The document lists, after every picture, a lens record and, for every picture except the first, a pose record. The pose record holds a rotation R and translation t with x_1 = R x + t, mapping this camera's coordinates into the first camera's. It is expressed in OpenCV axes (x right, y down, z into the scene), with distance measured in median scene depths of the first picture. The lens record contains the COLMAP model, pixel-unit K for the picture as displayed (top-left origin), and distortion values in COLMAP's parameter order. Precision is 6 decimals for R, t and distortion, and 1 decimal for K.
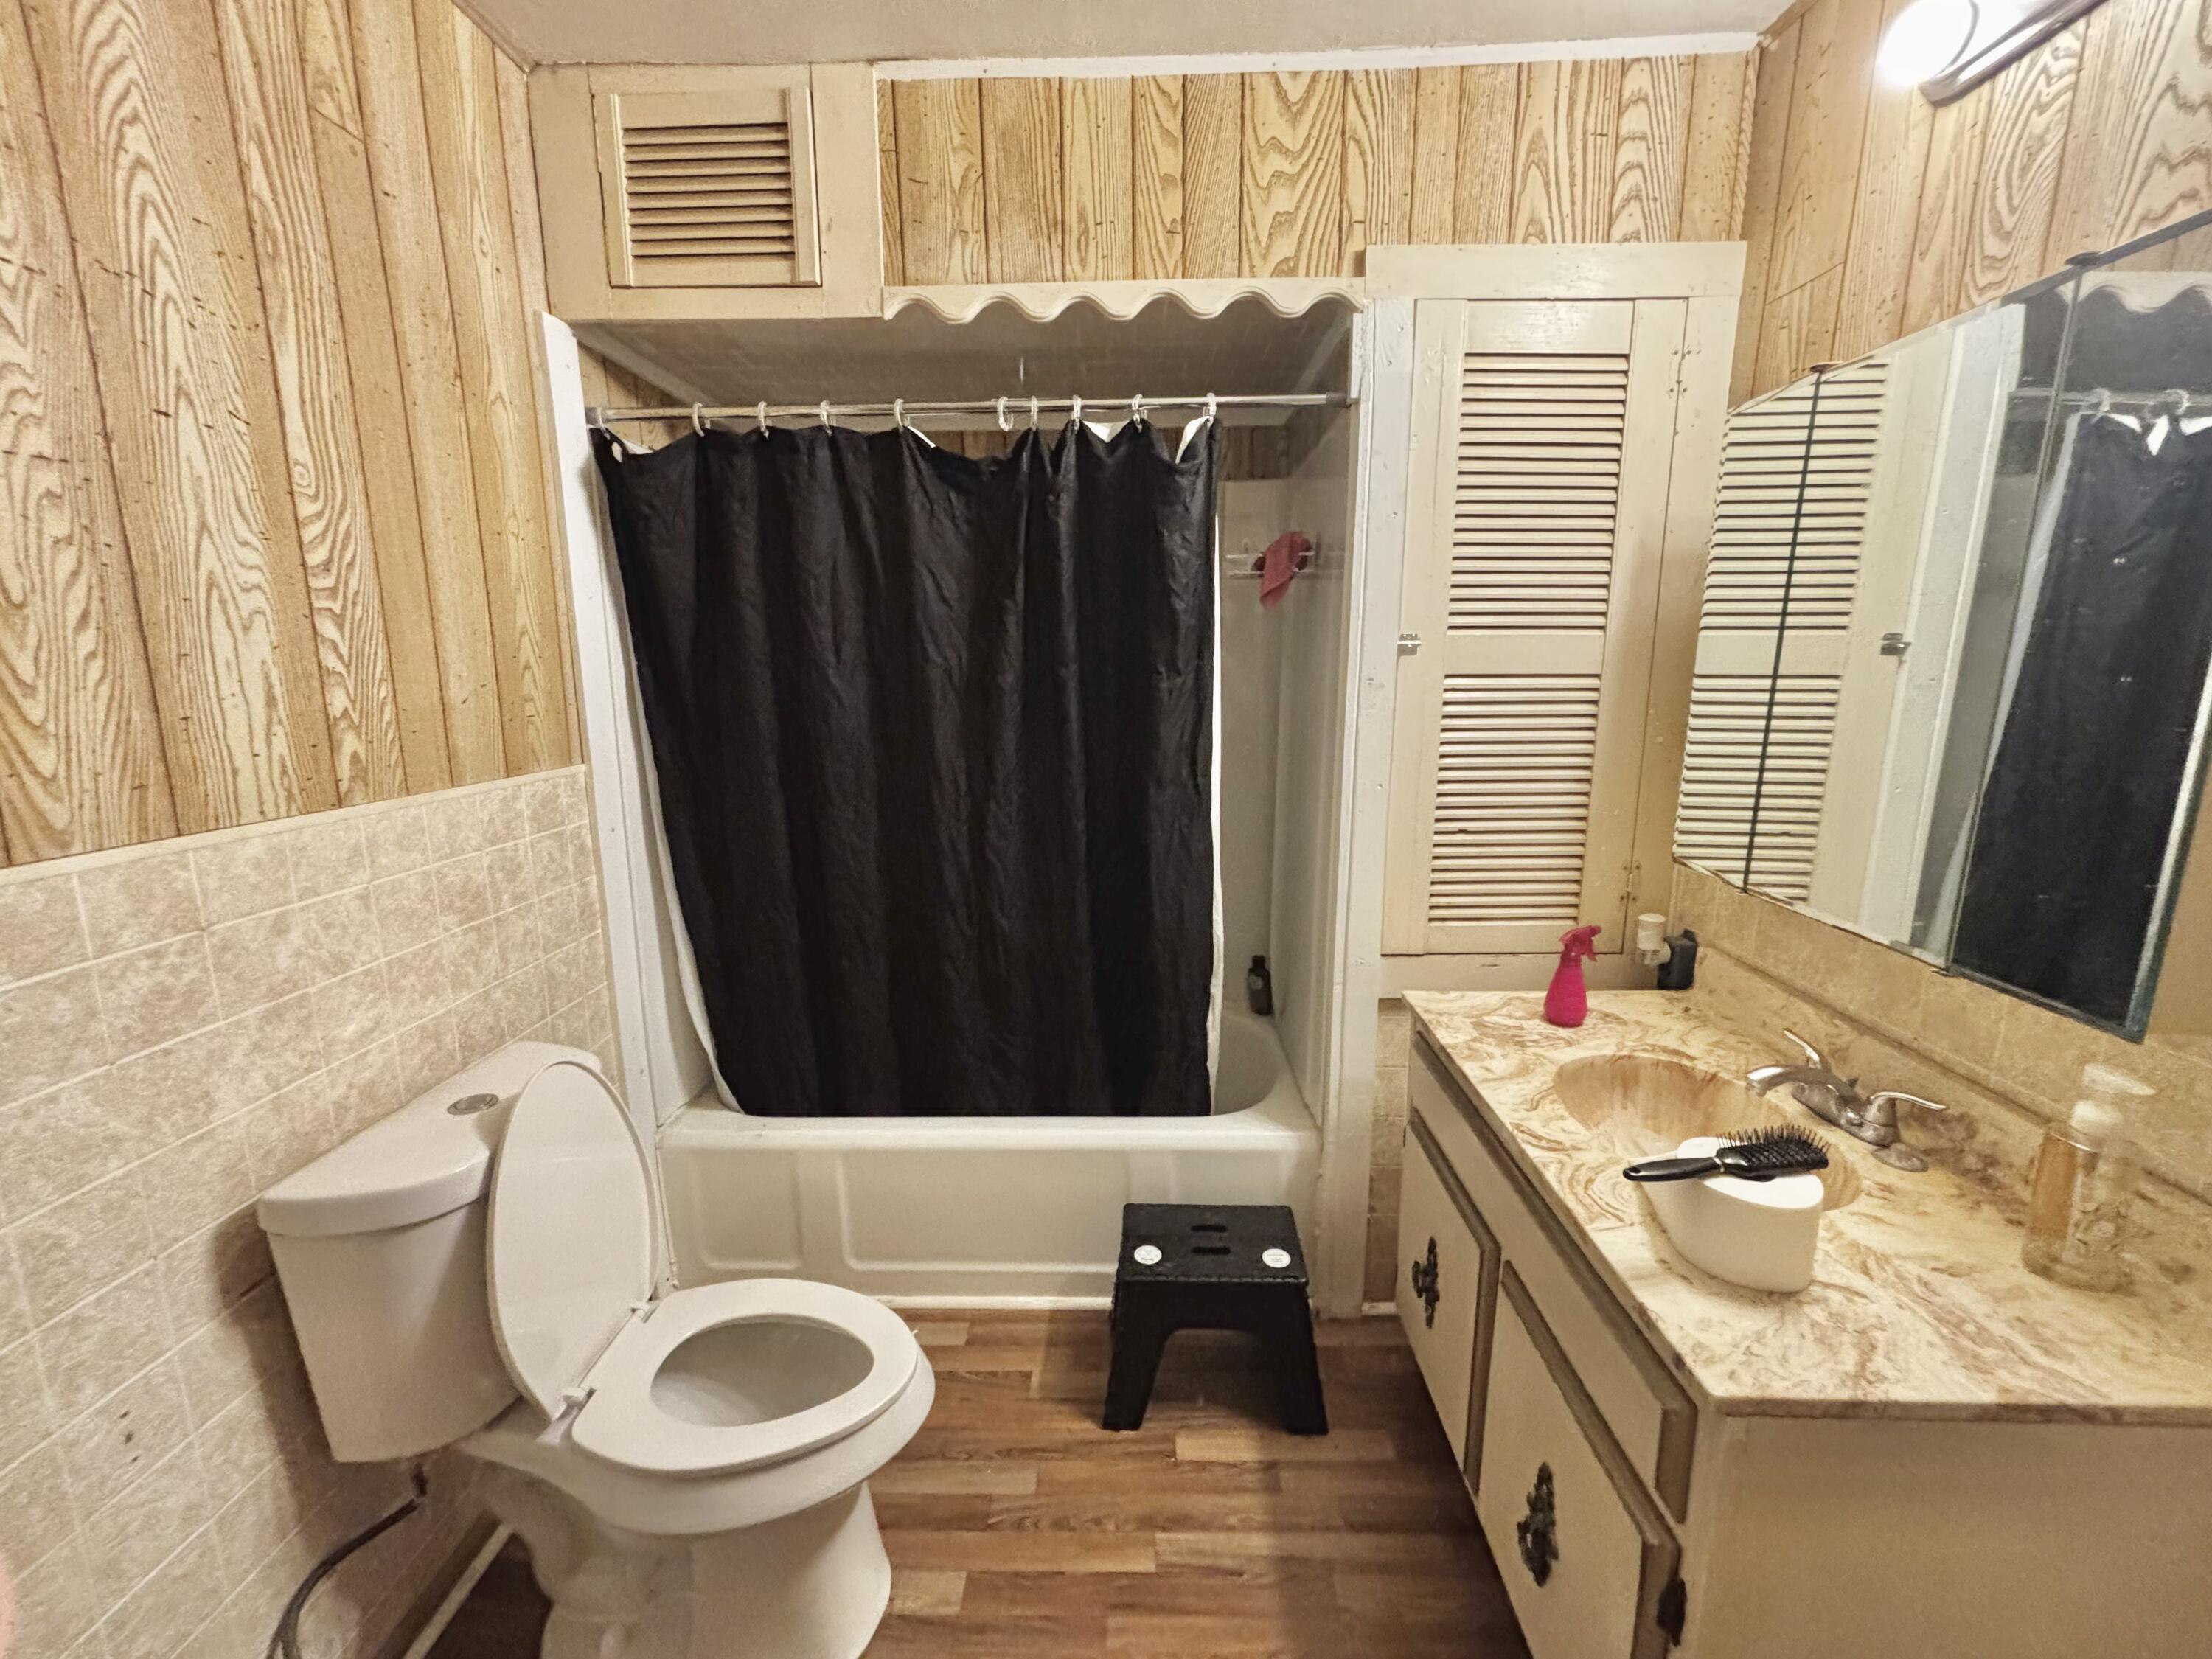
lens RADIAL K [[891.4, 0, 1115.4], [0, 891.4, 830.5], [0, 0, 1]] dist [0.001254, -0.001921]
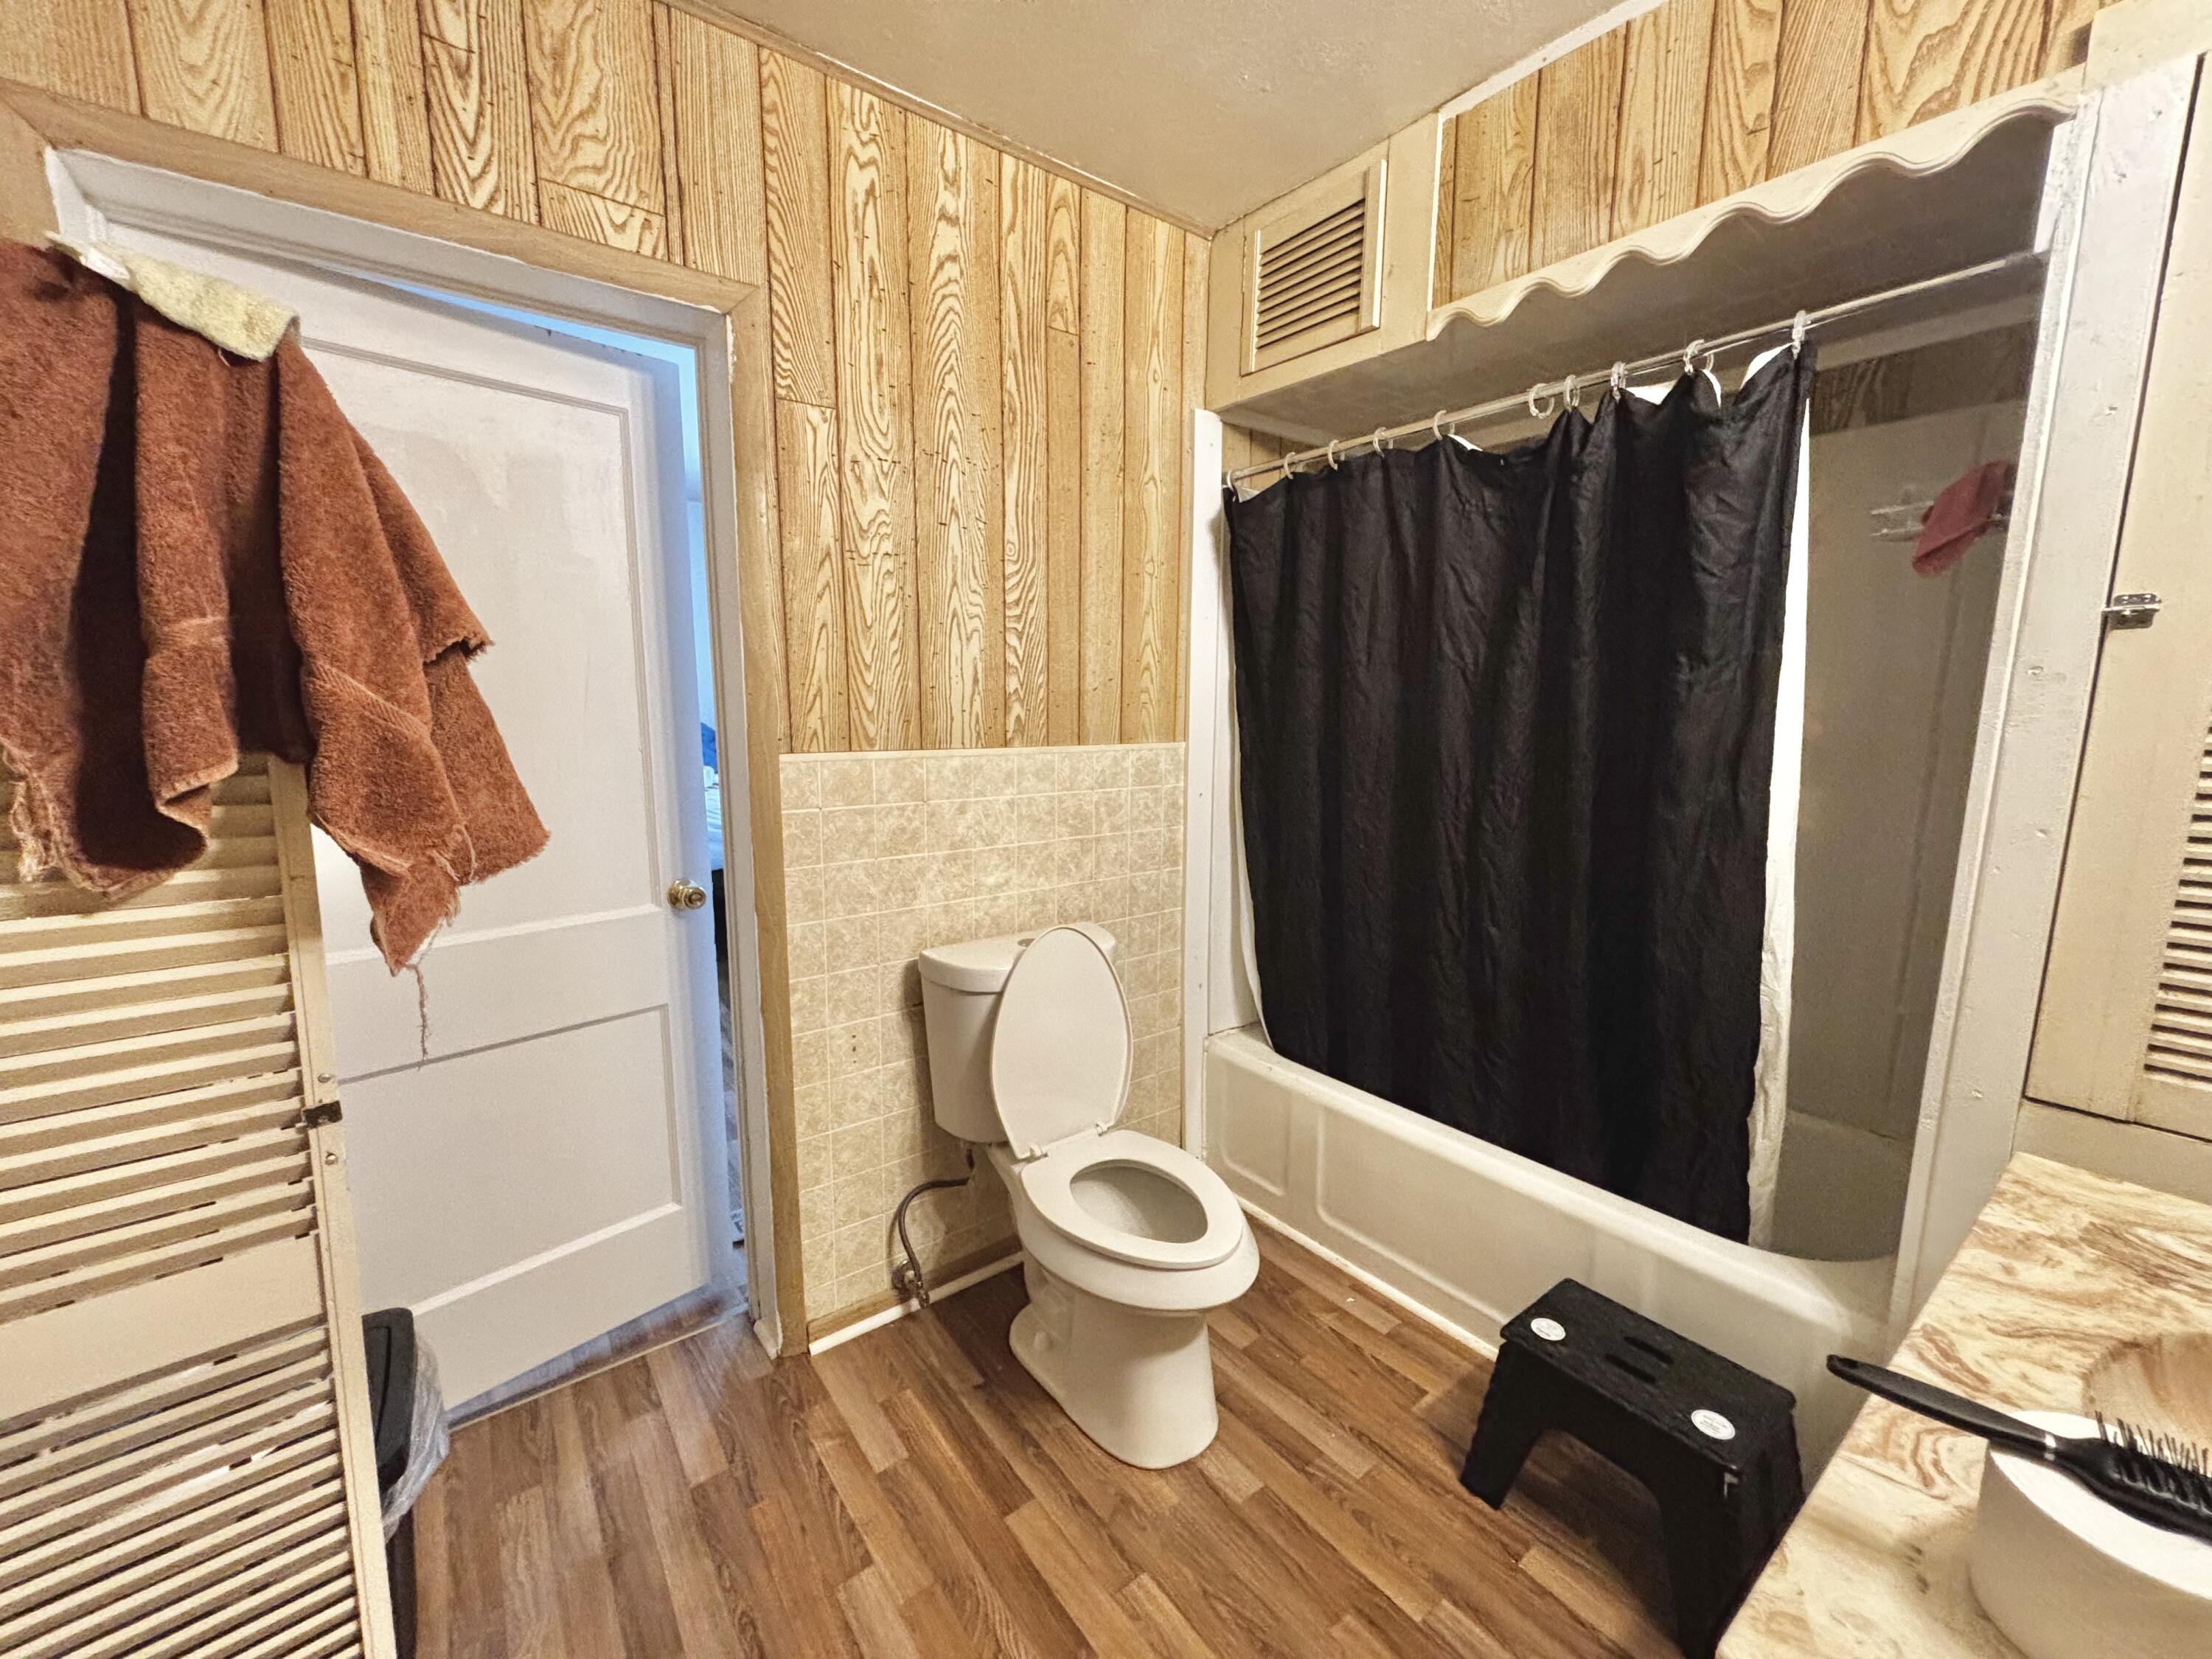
lens RADIAL K [[891.4, 0, 1101.7], [0, 891.4, 832.3], [0, 0, 1]] dist [0.001254, -0.001921]
pose [[0.624716, 0.124874, -0.770802, 0.423332], [-0.151276, 0.987783, 0.037420, 0.033033], [0.766058, 0.093228, 0.635974, 0.076068]]
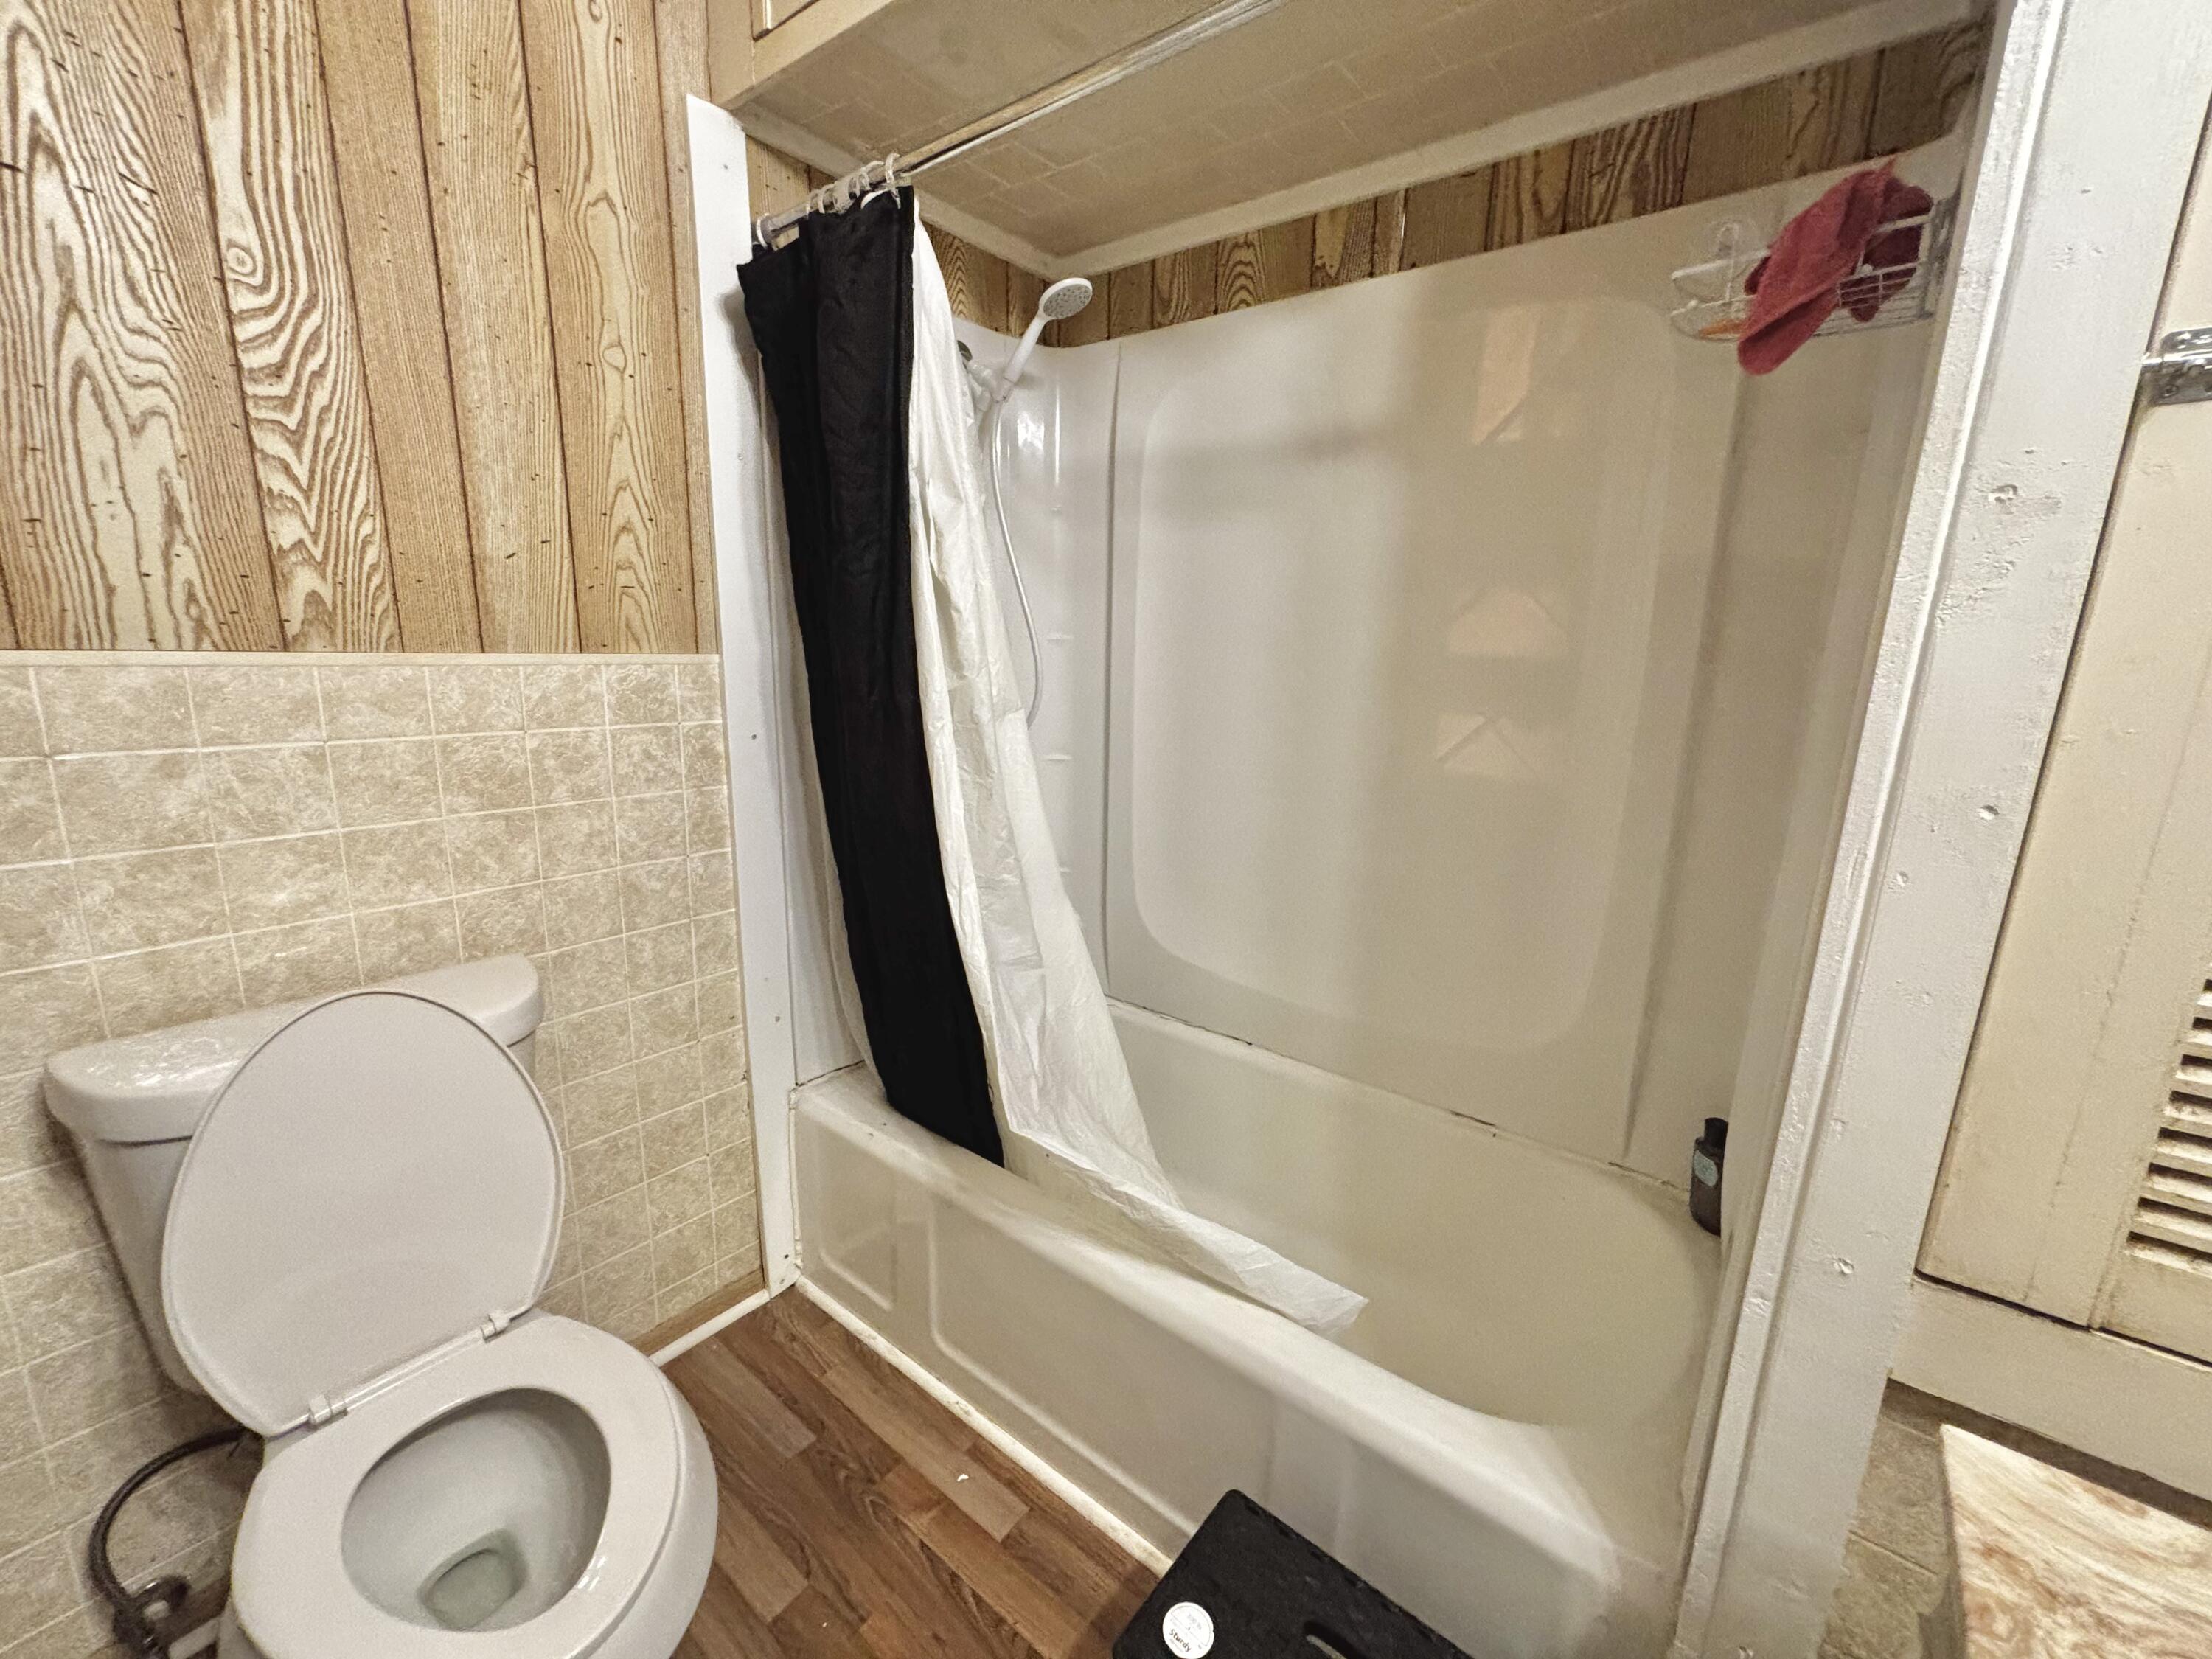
lens RADIAL K [[891.4, 0, 1106.3], [0, 891.4, 827.5], [0, 0, 1]] dist [0.001254, -0.001921]
pose [[0.795026, 0.152563, -0.587075, 0.263175], [-0.142614, 0.987736, 0.063554, -0.019889], [0.589571, 0.033198, 0.807034, 0.603497]]
